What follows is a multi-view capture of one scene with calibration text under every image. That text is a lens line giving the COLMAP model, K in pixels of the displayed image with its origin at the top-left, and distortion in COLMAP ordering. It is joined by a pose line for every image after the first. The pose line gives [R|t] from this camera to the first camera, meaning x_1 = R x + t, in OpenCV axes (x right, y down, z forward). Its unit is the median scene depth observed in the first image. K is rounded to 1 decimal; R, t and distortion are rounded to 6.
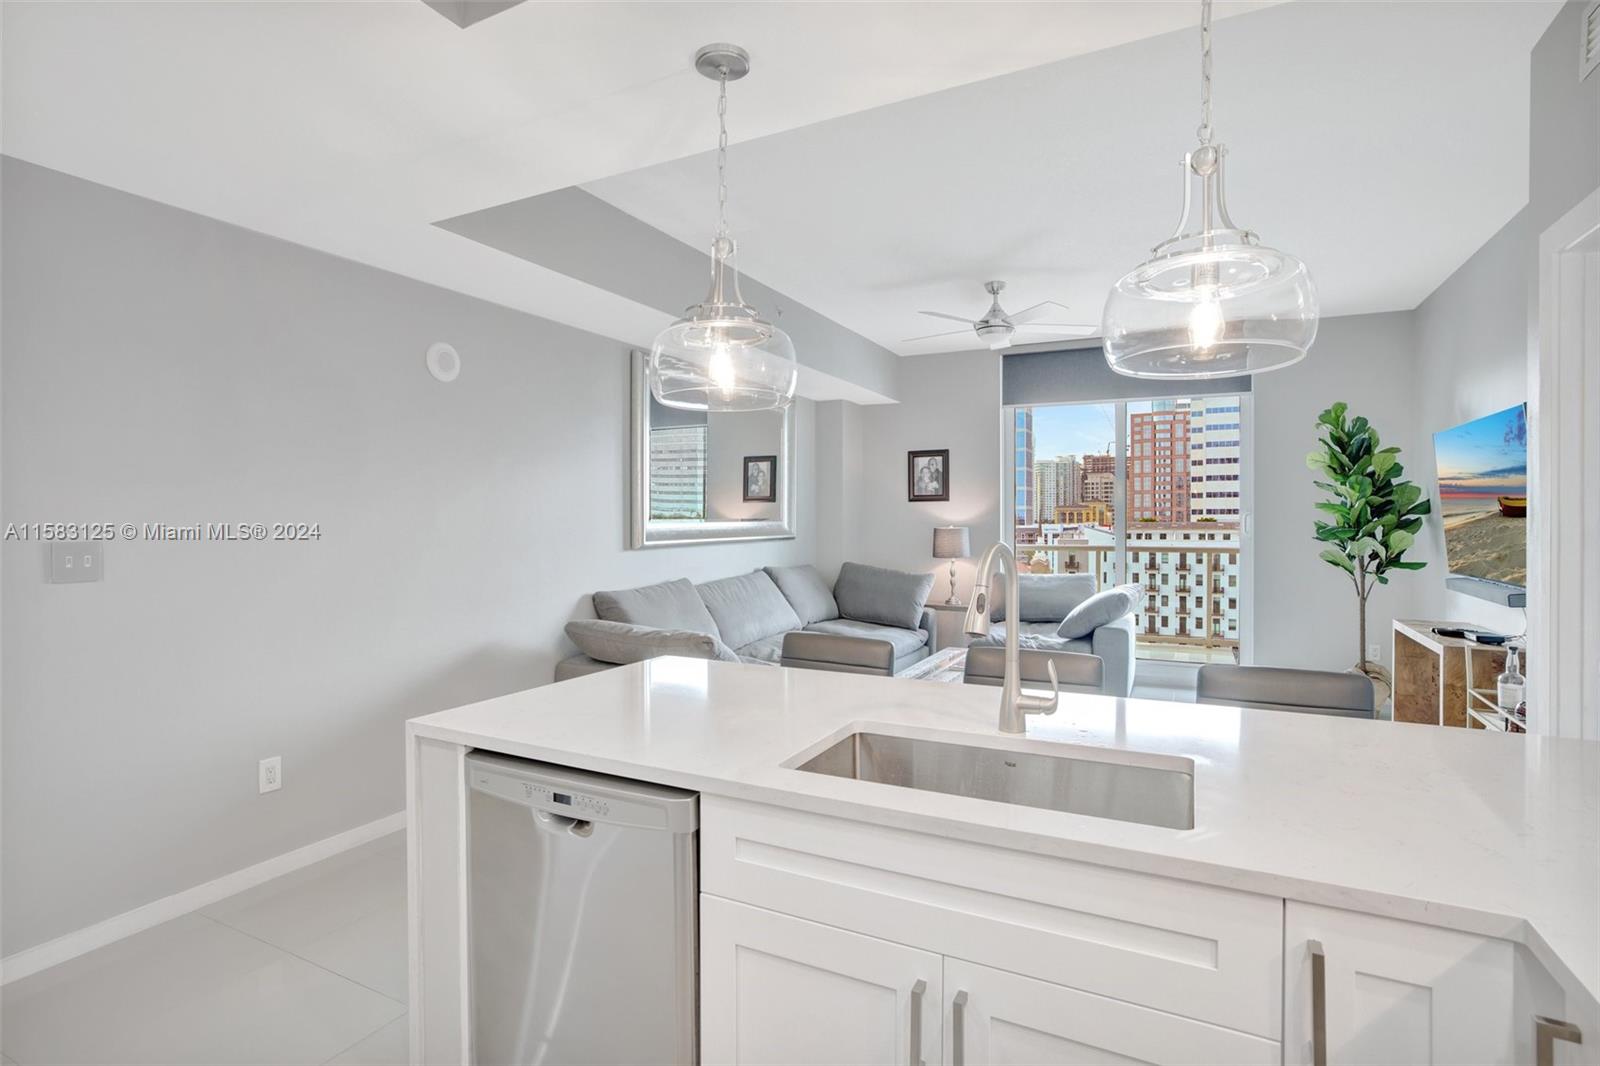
lens RADIAL K [[807.5, 0, 784.1], [0, 807.5, 523.2], [0, 0, 1]] dist [-0.035016, 0.000258]
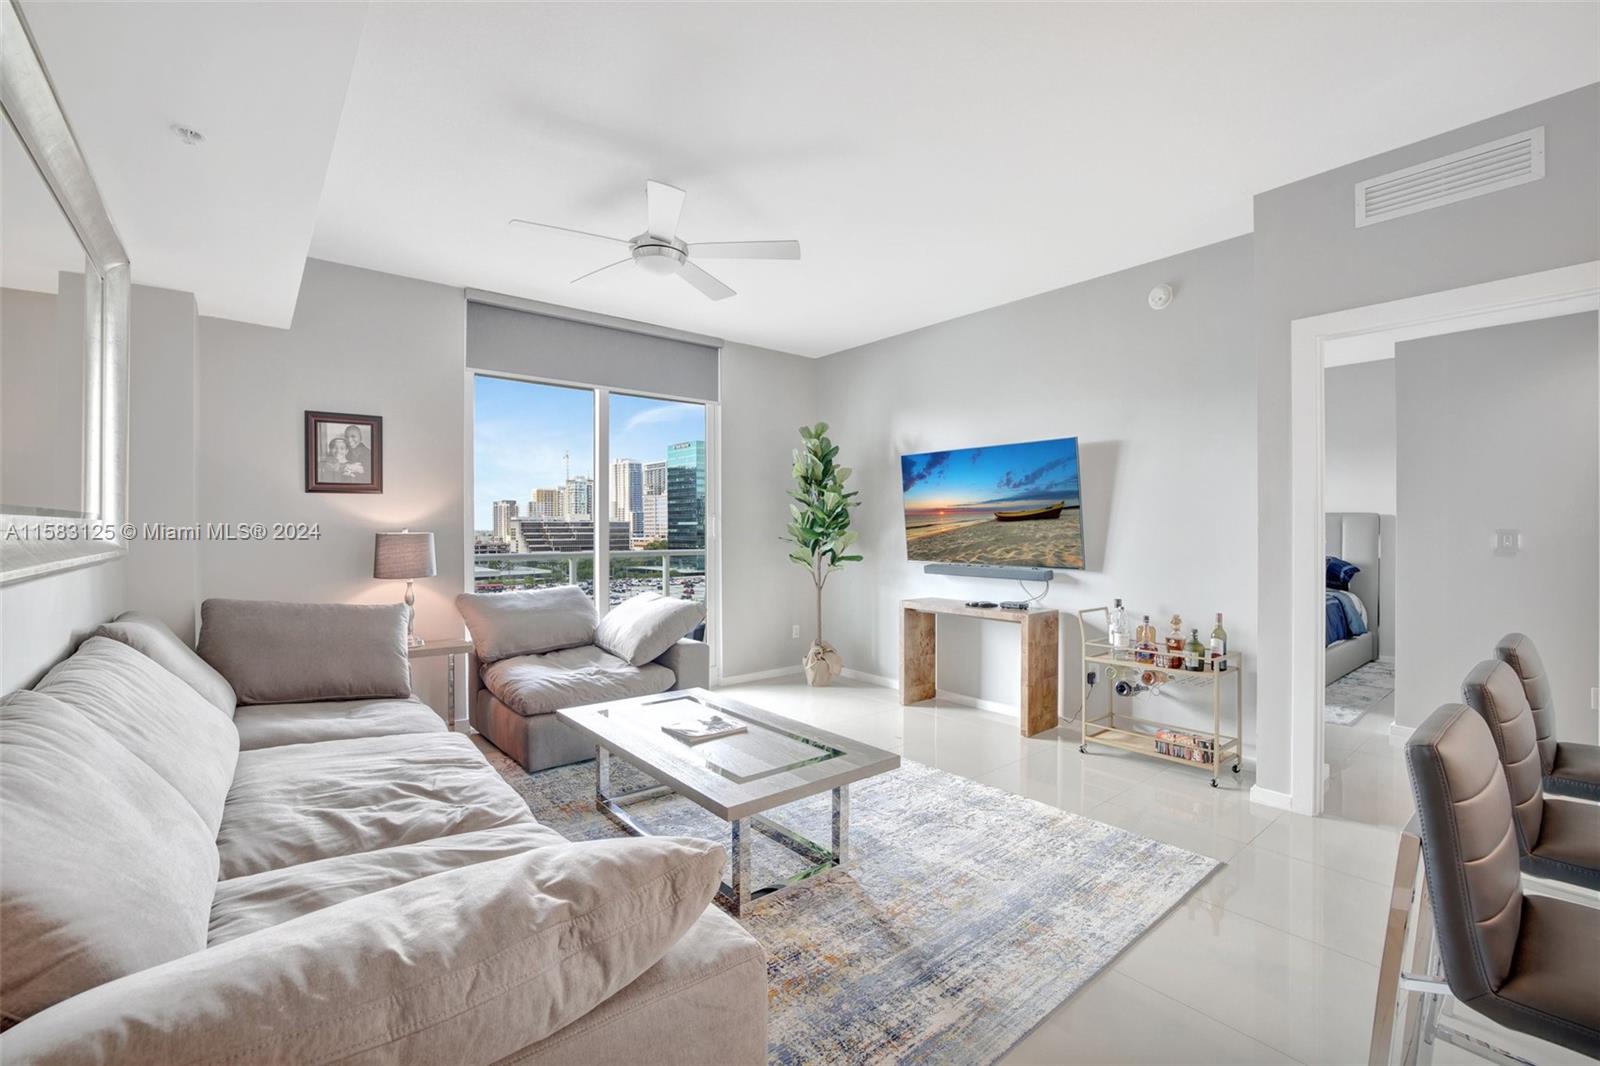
lens RADIAL K [[707.8, 0, 815.7], [0, 707.8, 530.0], [0, 0, 1]] dist [-0.028695, 0.003457]
pose [[0.392720, -0.003177, 0.919653, -0.236317], [0.008754, 0.999962, -0.000283, 0.007560], [-0.919616, 0.008162, 0.392733, 0.551213]]
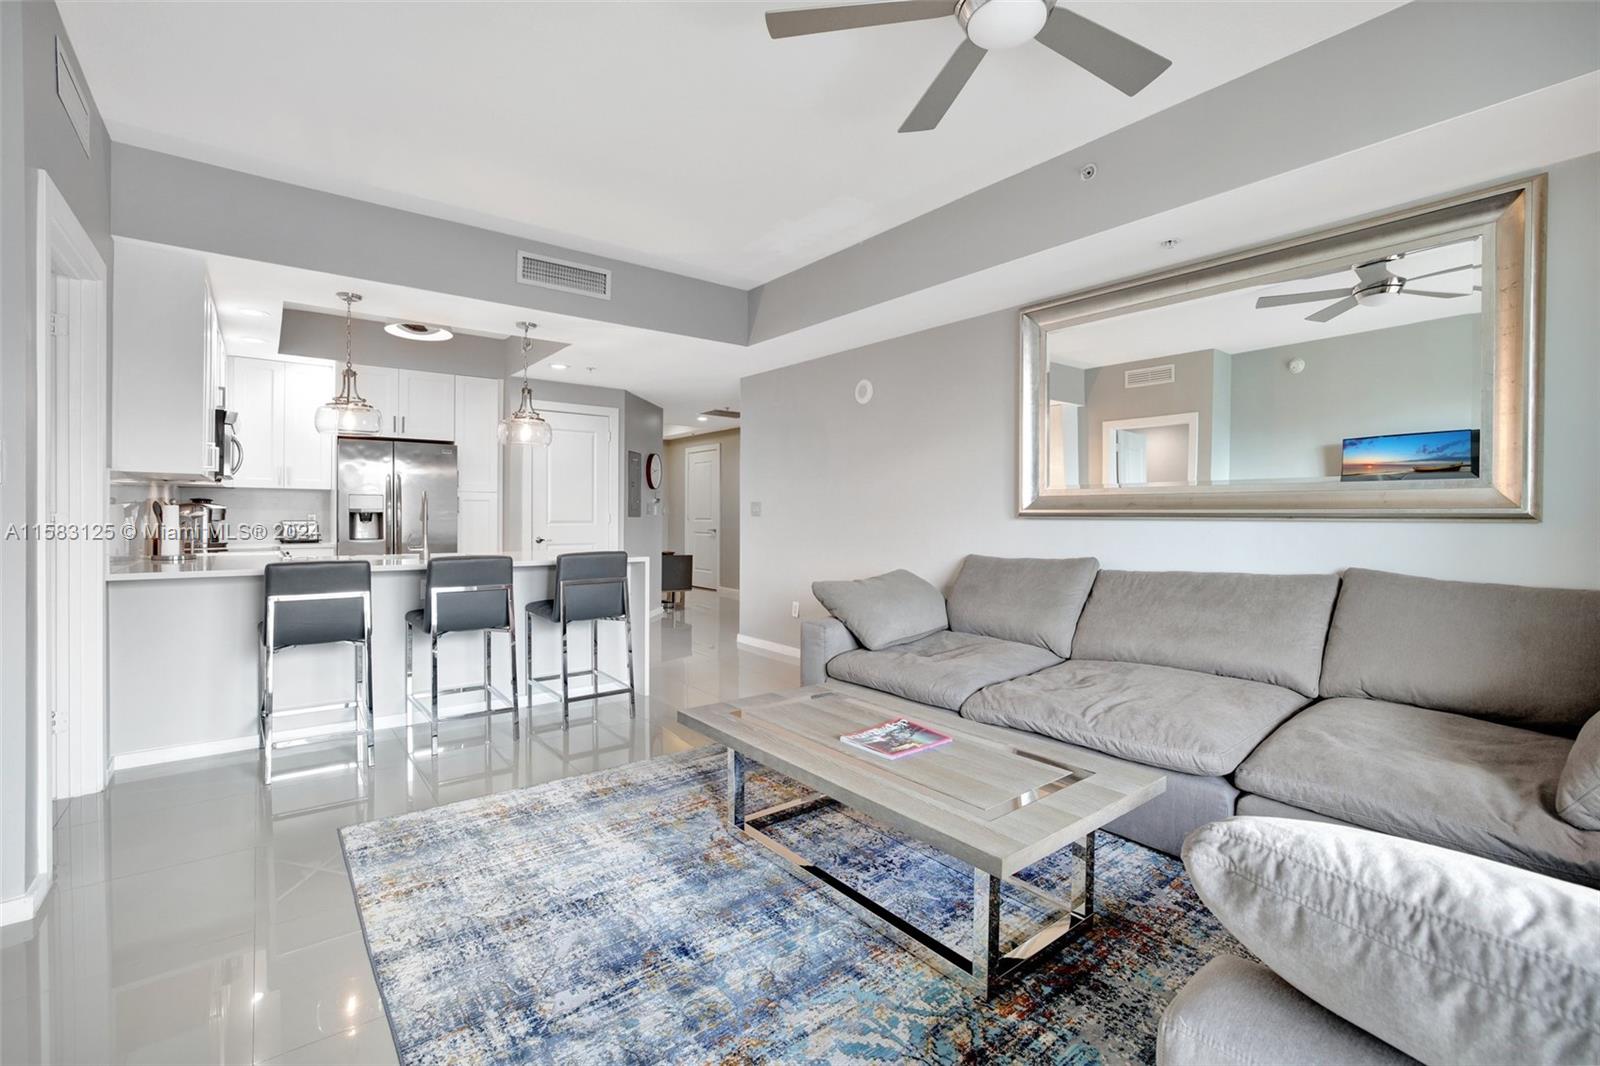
lens RADIAL K [[707.8, 0, 806.3], [0, 707.8, 522.7], [0, 0, 1]] dist [-0.028695, 0.003457]
pose [[-0.411413, 0.006657, -0.911425, 0.565595], [-0.009873, 0.999882, 0.011760, 0.024426], [0.911396, 0.013837, -0.411298, 0.934979]]
